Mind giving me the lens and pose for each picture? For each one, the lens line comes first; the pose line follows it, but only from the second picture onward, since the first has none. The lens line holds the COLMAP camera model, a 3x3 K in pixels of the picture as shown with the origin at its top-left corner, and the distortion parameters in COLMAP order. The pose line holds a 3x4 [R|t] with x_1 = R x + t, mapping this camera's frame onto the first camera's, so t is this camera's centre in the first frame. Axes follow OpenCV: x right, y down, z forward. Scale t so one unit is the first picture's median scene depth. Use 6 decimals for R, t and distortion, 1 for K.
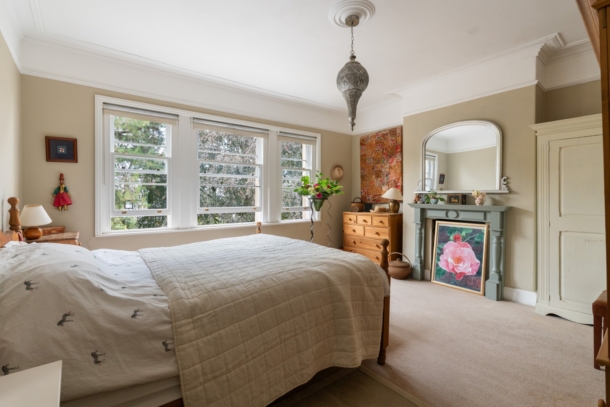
lens RADIAL K [[268.1, 0, 305.4], [0, 268.1, 198.5], [0, 0, 1]] dist [-0.002705, -0.000458]
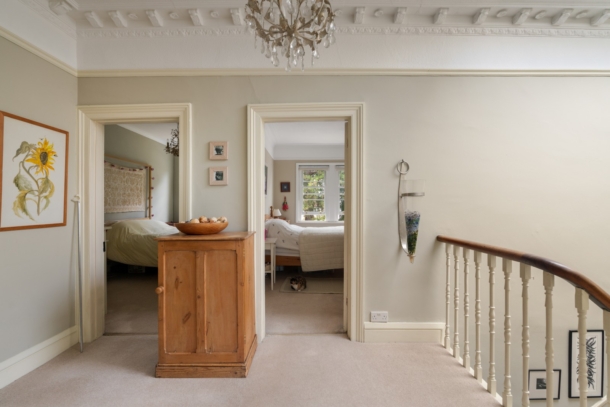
lens RADIAL K [[232.3, 0, 305.0], [0, 232.3, 203.5], [0, 0, 1]] dist [-0.000991, -0.000101]
pose [[0.773336, 0.000697, -0.633996, 0.612873], [-0.010299, 0.999881, -0.011463, -0.006151], [0.633913, 0.015394, 0.773251, -0.564362]]
